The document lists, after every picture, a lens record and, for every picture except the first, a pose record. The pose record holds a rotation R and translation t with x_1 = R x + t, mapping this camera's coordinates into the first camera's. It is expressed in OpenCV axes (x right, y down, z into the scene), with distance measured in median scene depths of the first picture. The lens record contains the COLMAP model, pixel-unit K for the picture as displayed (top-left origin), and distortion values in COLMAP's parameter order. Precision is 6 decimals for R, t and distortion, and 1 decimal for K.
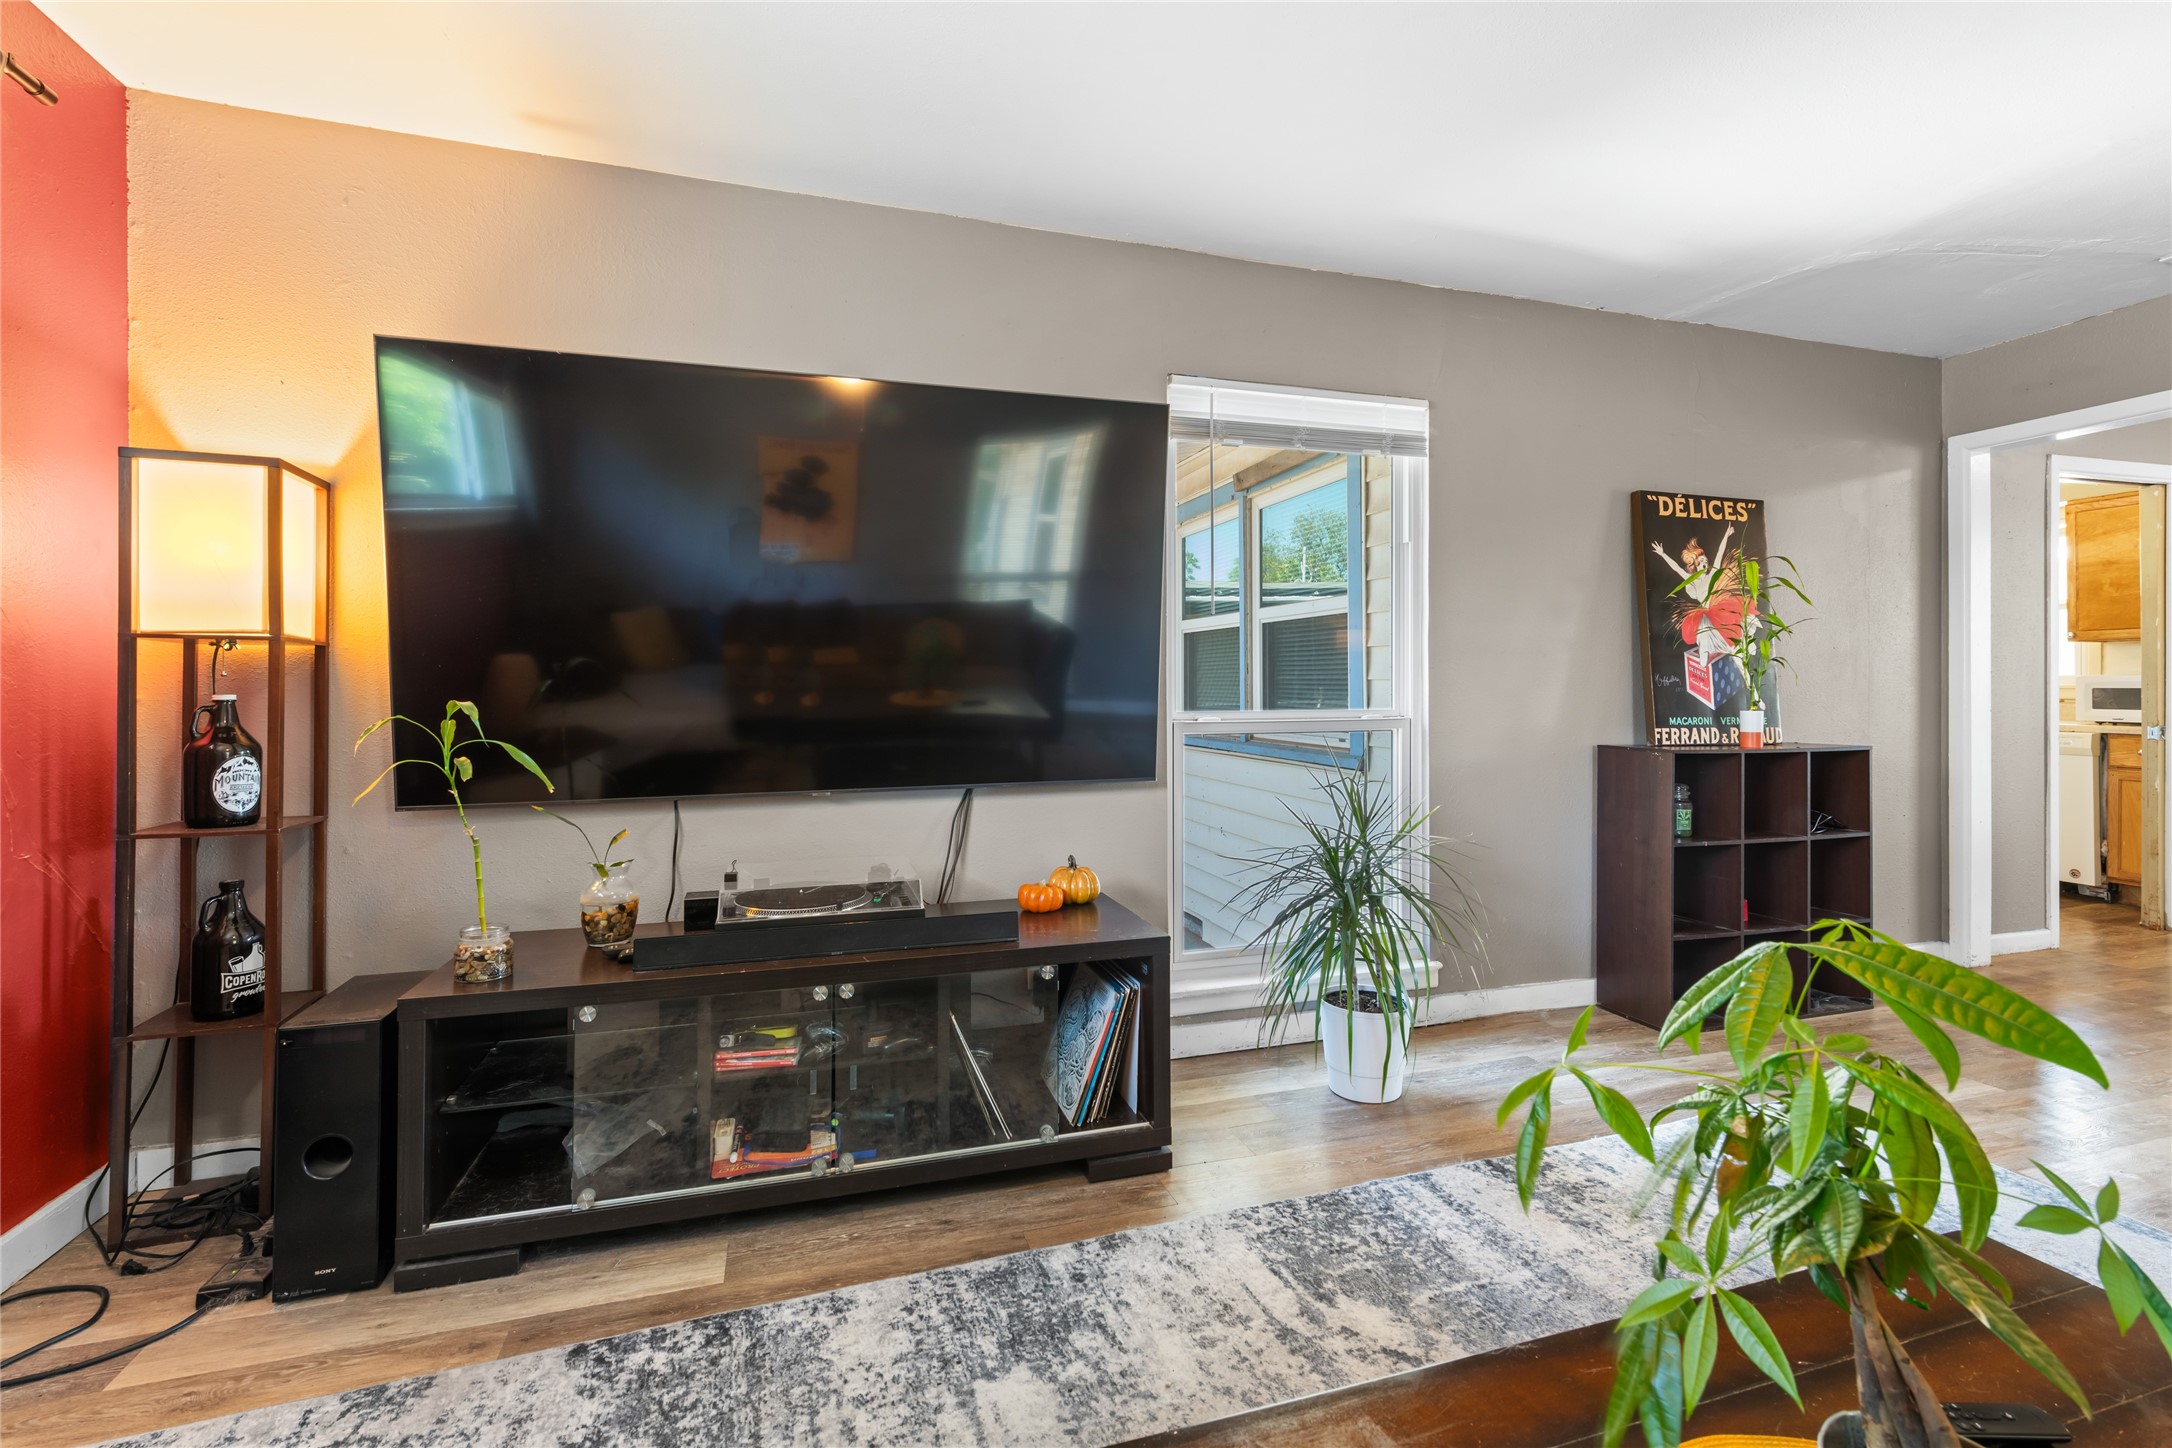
lens RADIAL K [[963.8, 0, 1105.0], [0, 963.8, 693.5], [0, 0, 1]] dist [0.012190, -0.004070]
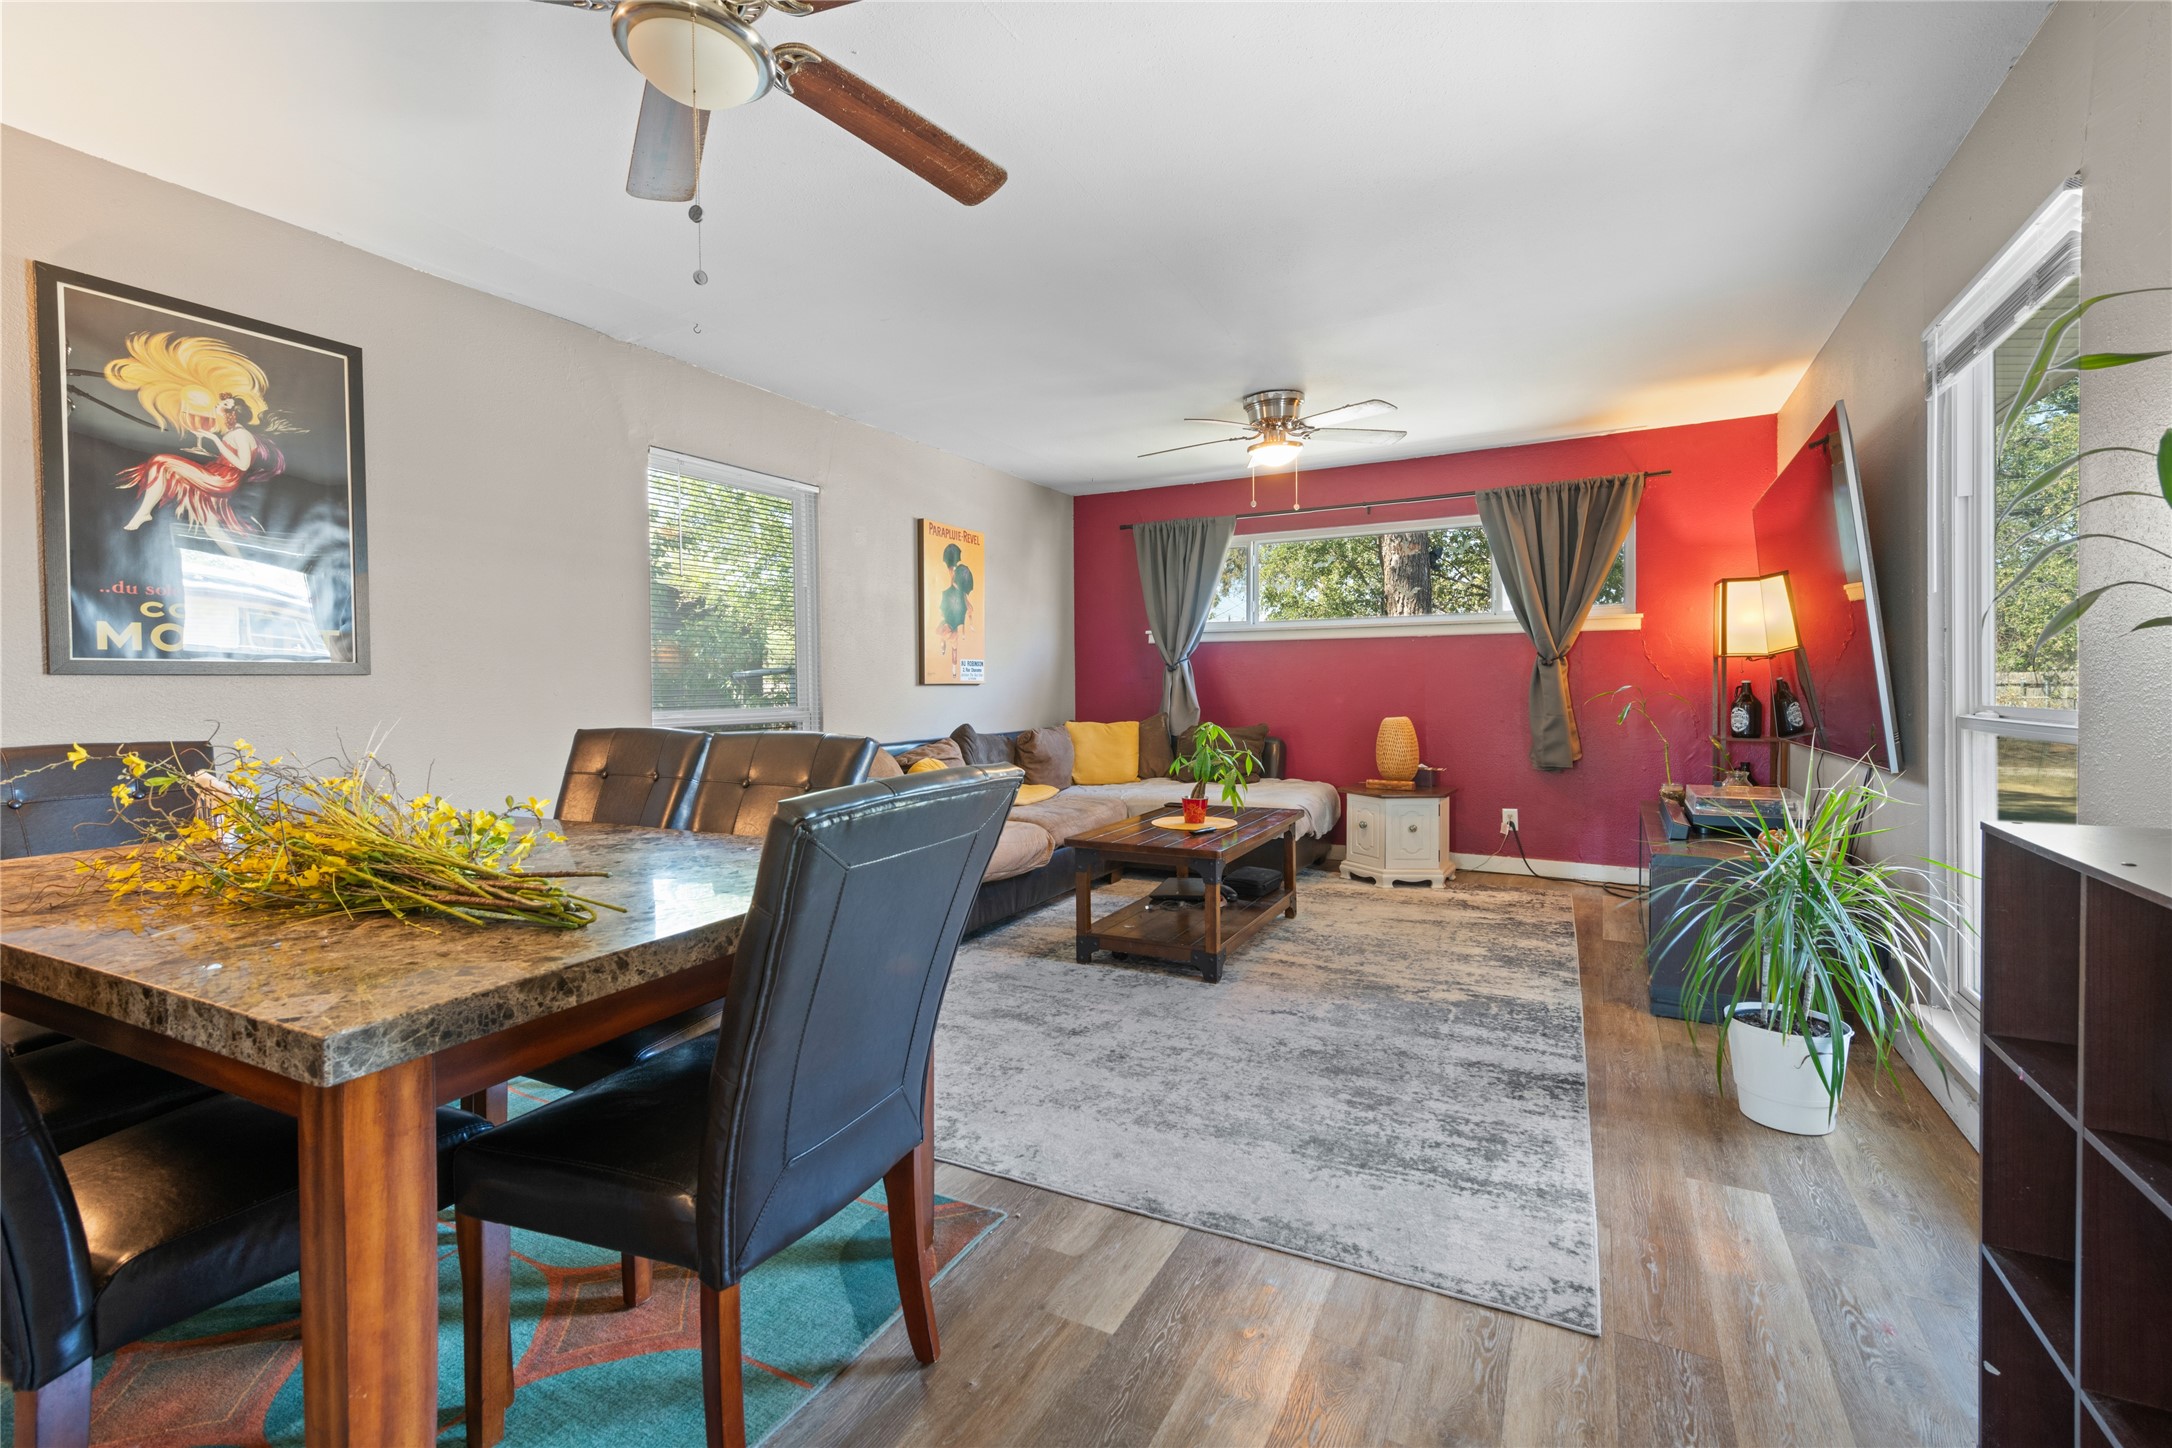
lens RADIAL K [[963.8, 0, 1082.7], [0, 963.8, 704.4], [0, 0, 1]] dist [0.012190, -0.004070]
pose [[-0.719307, 0.023852, -0.694283, 1.727605], [0.005546, 0.999576, 0.028595, -0.015510], [0.694670, 0.016718, -0.719134, 1.495274]]
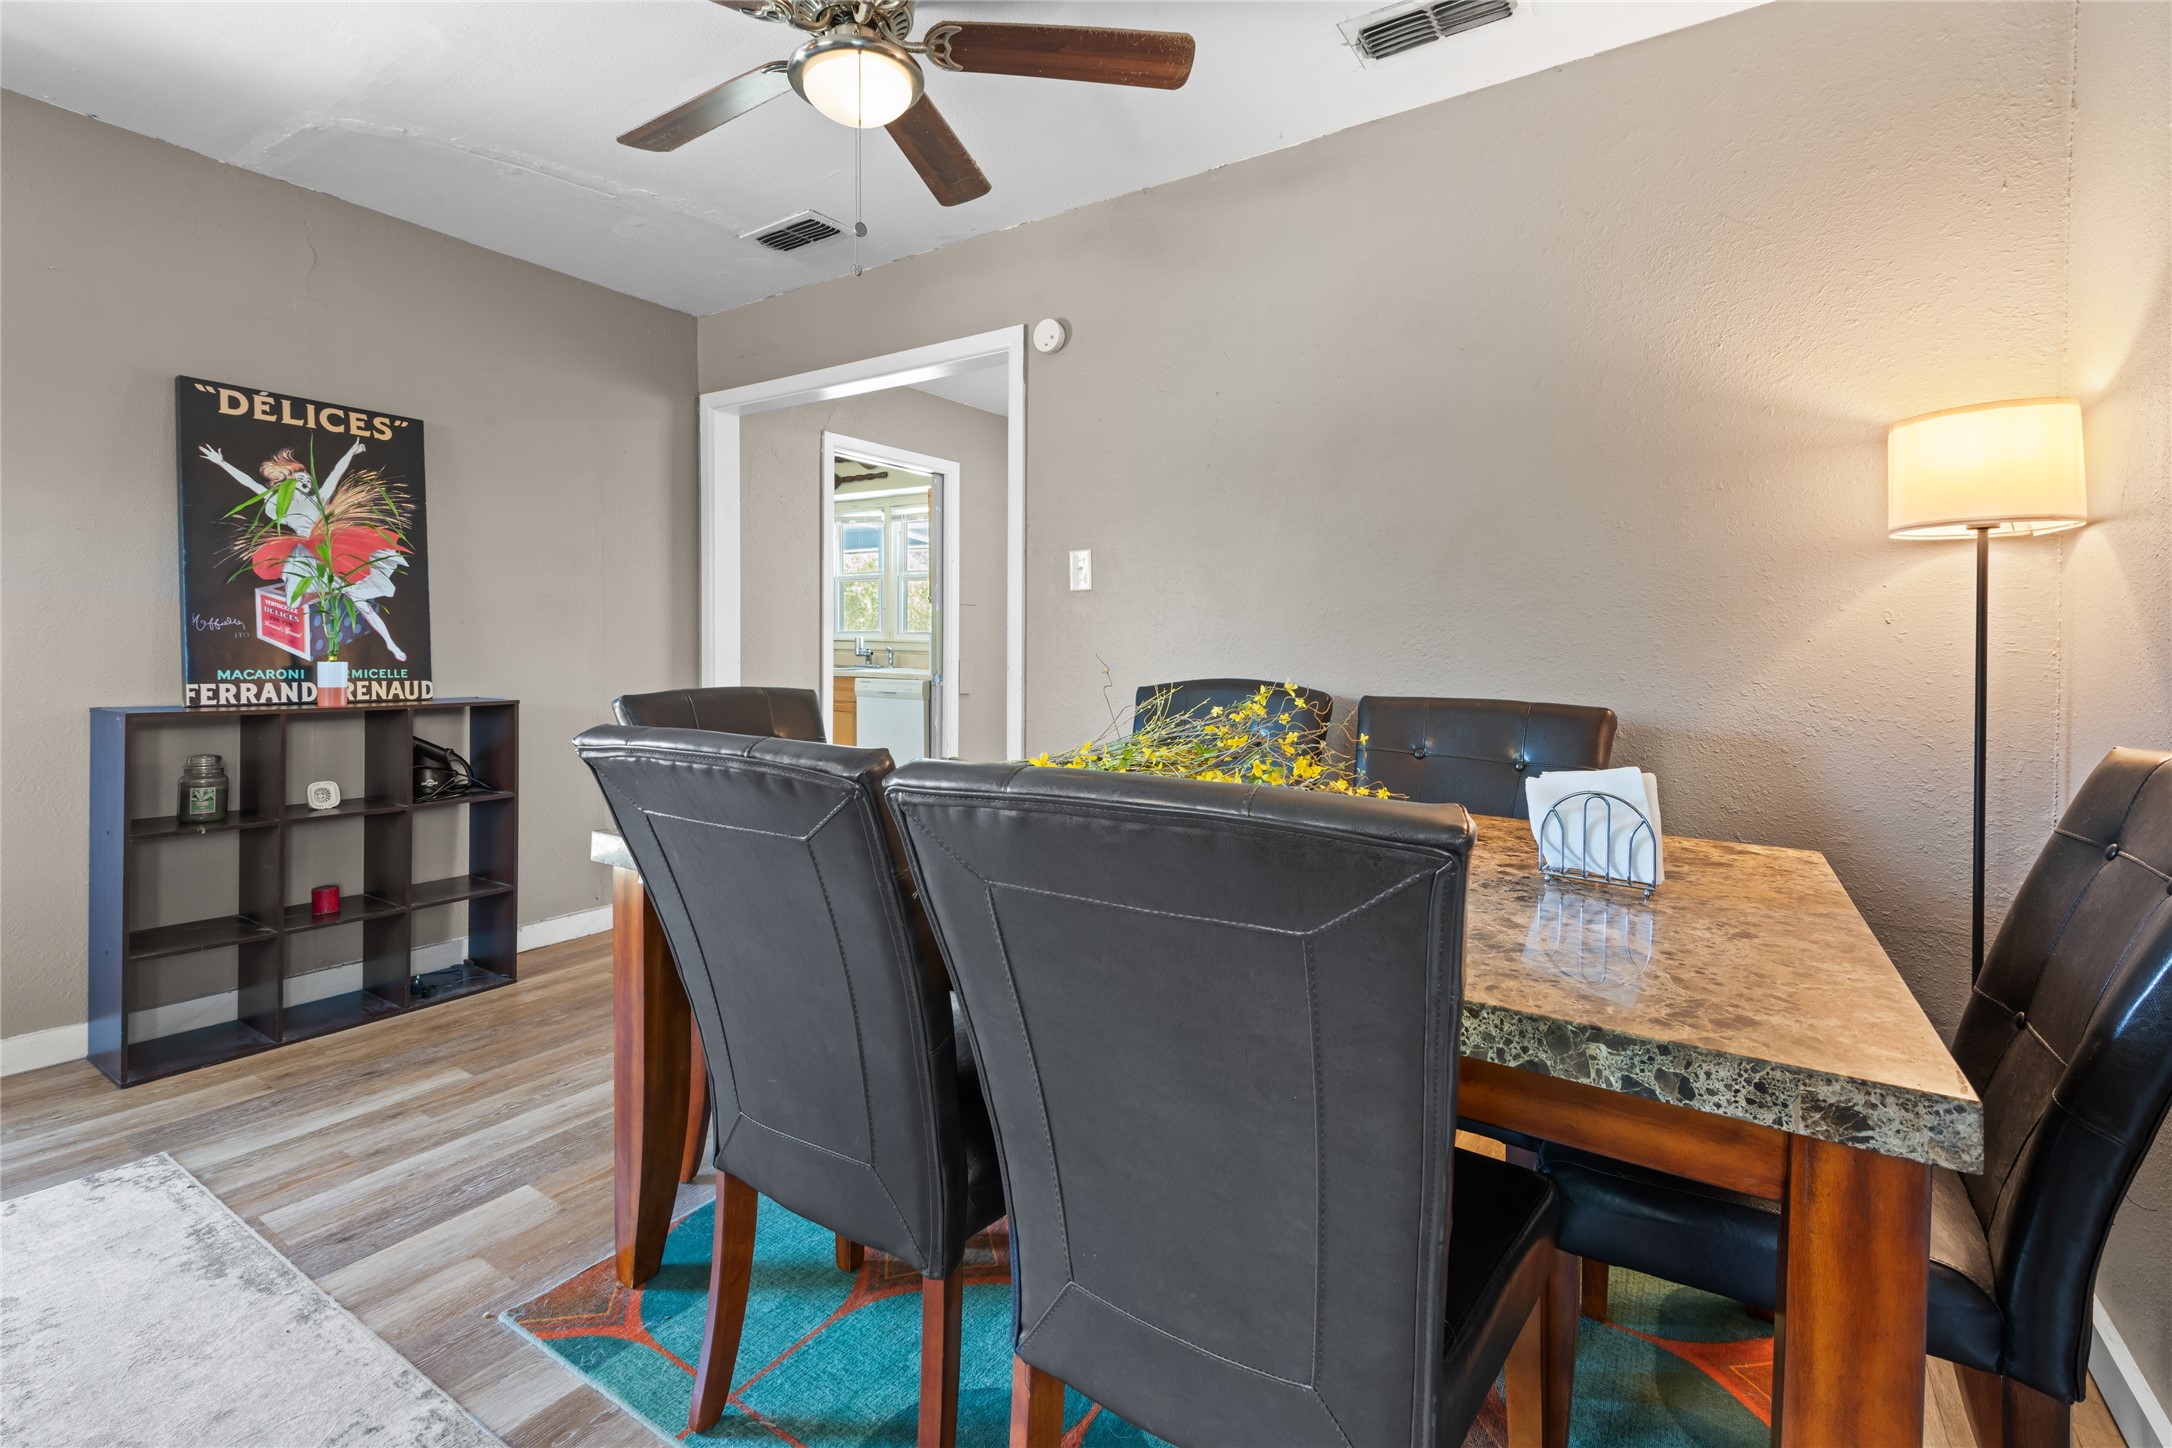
lens RADIAL K [[963.8, 0, 1062.8], [0, 963.8, 654.1], [0, 0, 1]] dist [0.012190, -0.004070]
pose [[0.793879, 0.005074, 0.608055, 1.021109], [-0.009204, 0.999951, 0.003671, 0.004097], [-0.608006, -0.008511, 0.793886, -0.071492]]
